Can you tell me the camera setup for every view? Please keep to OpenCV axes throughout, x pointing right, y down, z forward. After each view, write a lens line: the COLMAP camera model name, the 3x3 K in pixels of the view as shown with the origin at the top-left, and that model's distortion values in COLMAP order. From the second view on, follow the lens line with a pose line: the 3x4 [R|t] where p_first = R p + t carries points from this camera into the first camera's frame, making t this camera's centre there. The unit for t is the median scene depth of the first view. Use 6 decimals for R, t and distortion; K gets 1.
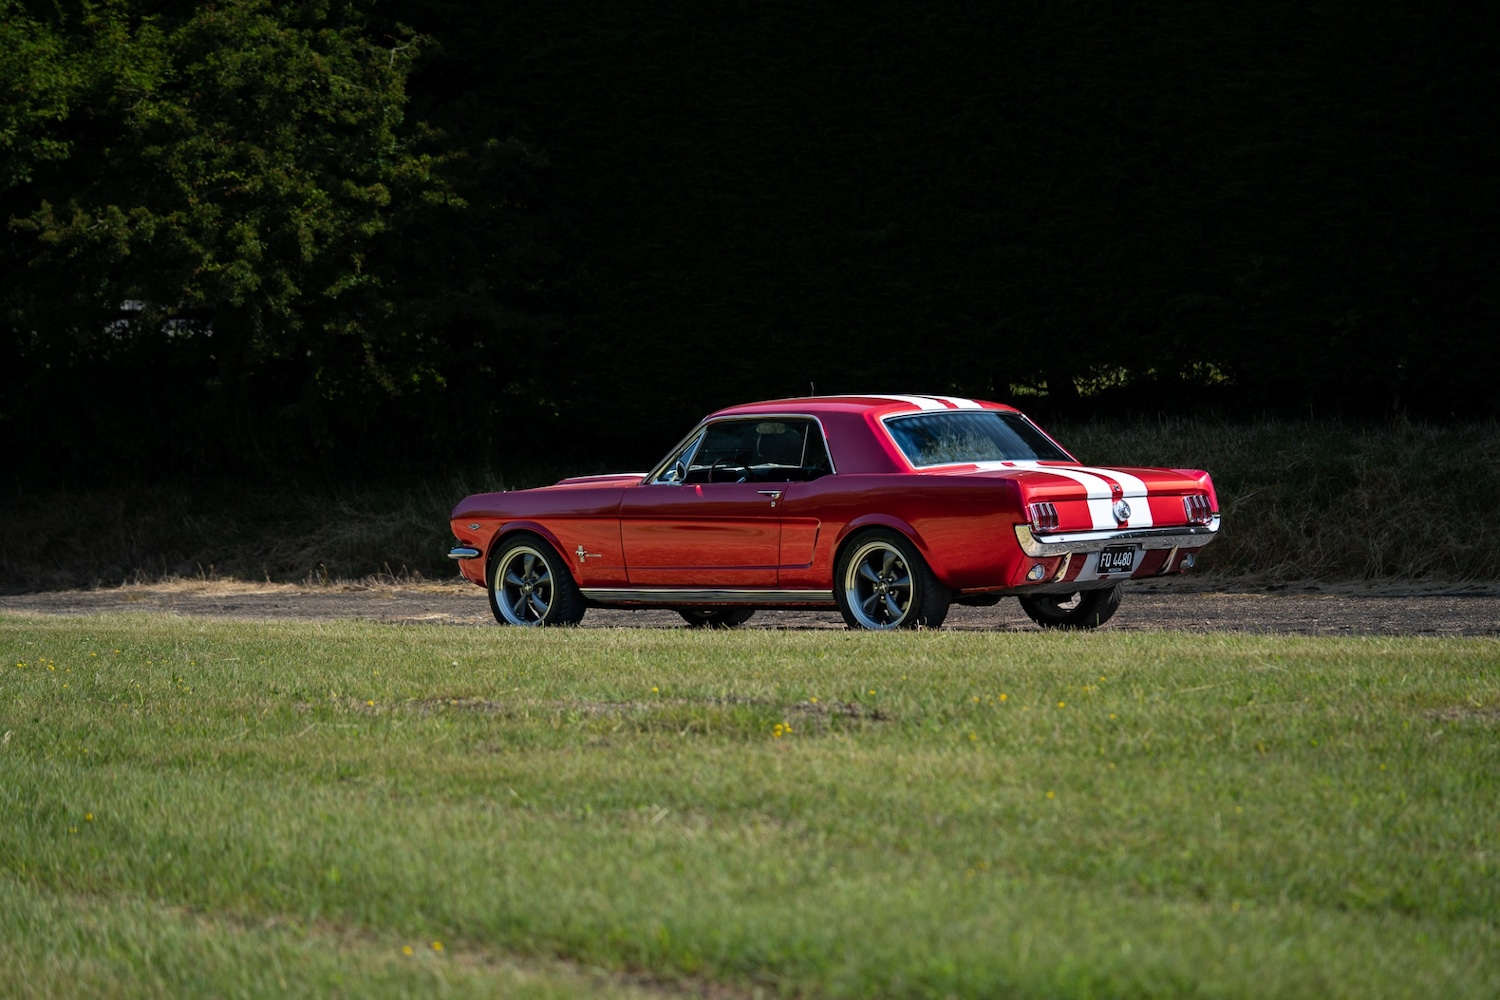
lens RADIAL K [[3962.2, 0, 748.8], [0, 3962.2, 508.1], [0, 0, 1]] dist [-0.151685, 0.000000]
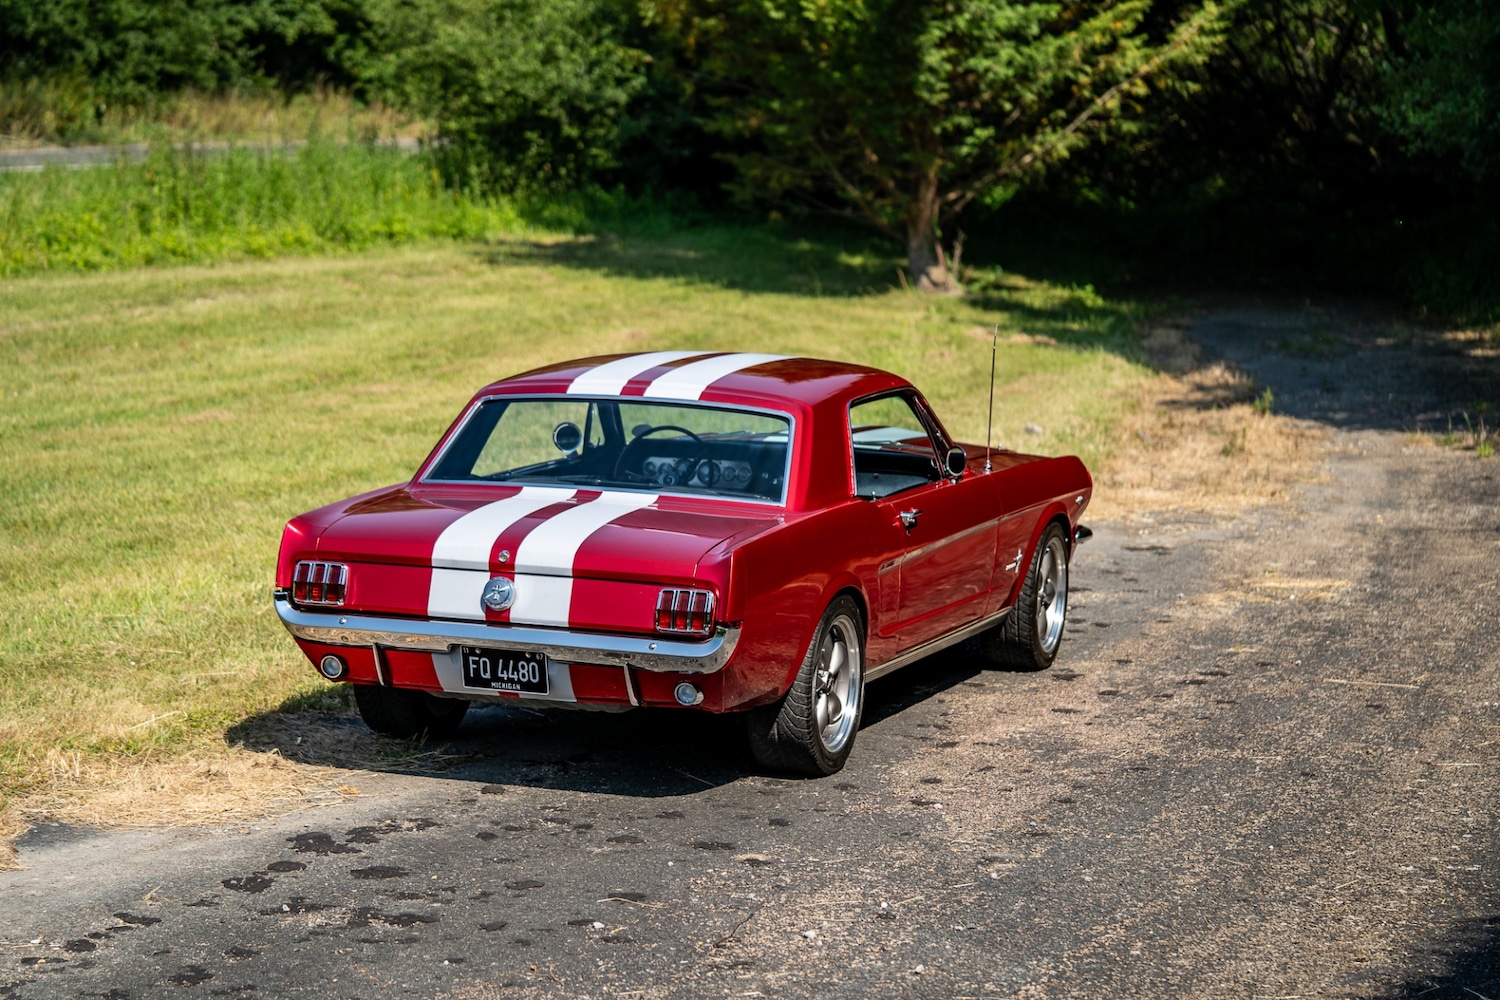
lens RADIAL K [[3962.2, 0, 741.5], [0, 3962.2, 564.5], [0, 0, 1]] dist [-0.151685, 0.000000]
pose [[0.409650, 0.153188, -0.899289, 0.442717], [-0.050937, 0.988103, 0.145114, -0.063612], [0.910820, -0.013639, 0.412579, 0.514631]]
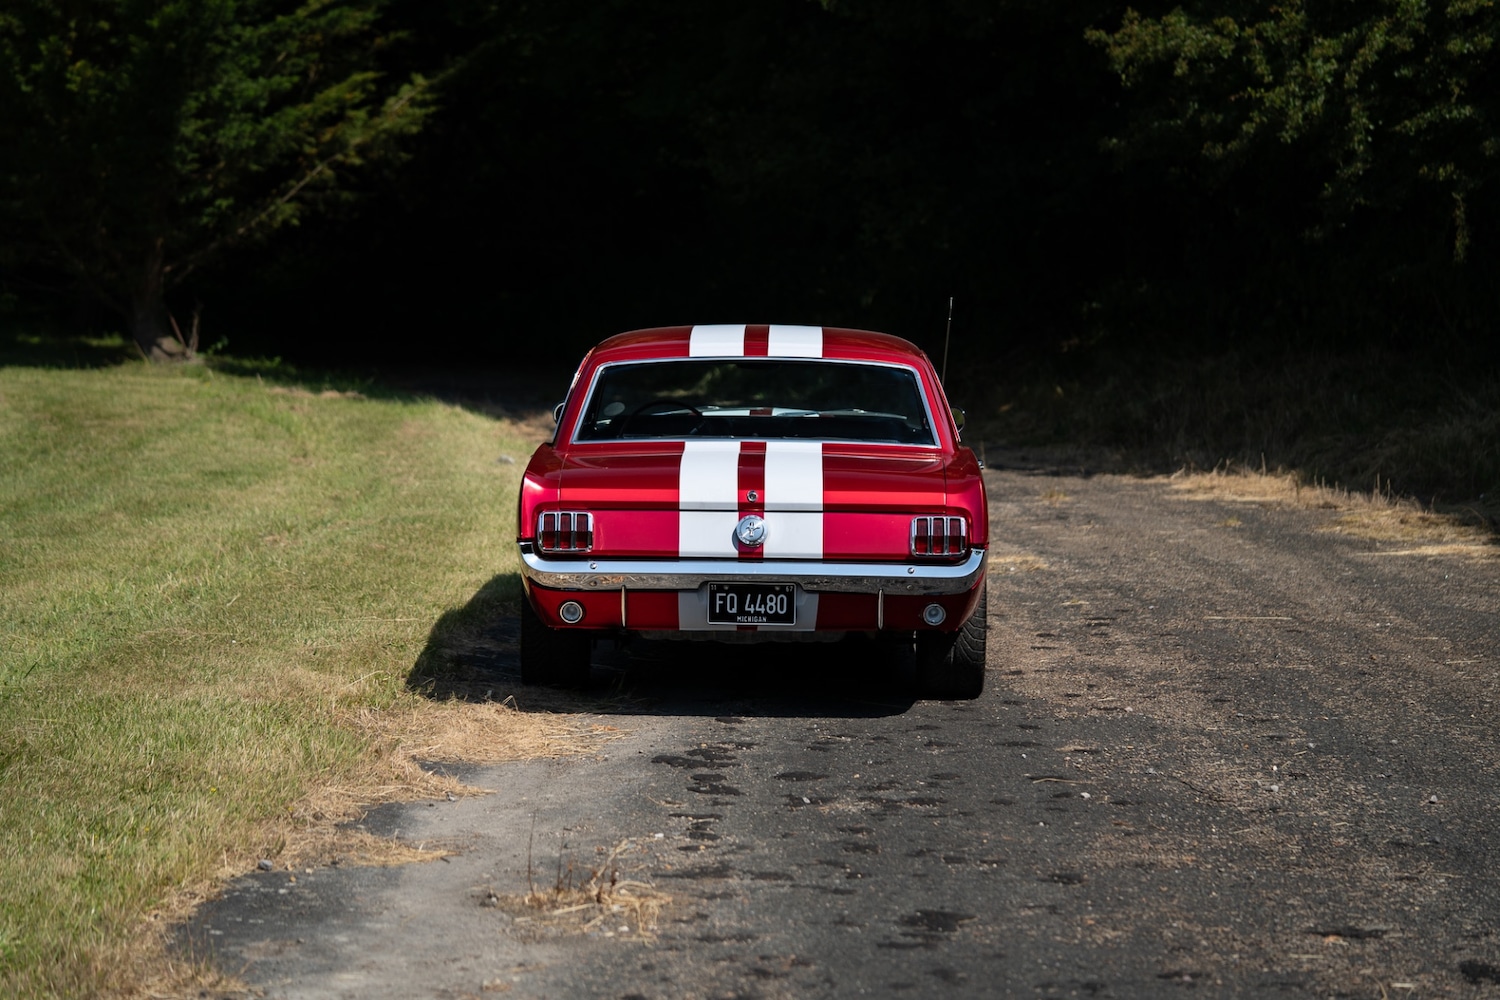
lens RADIAL K [[3962.2, 0, 805.0], [0, 3962.2, 555.8], [0, 0, 1]] dist [-0.151685, 0.000000]
pose [[0.698510, 0.097673, -0.708903, 0.376951], [-0.043452, 0.994602, 0.094223, -0.038312], [0.714280, -0.035012, 0.698983, 0.359876]]
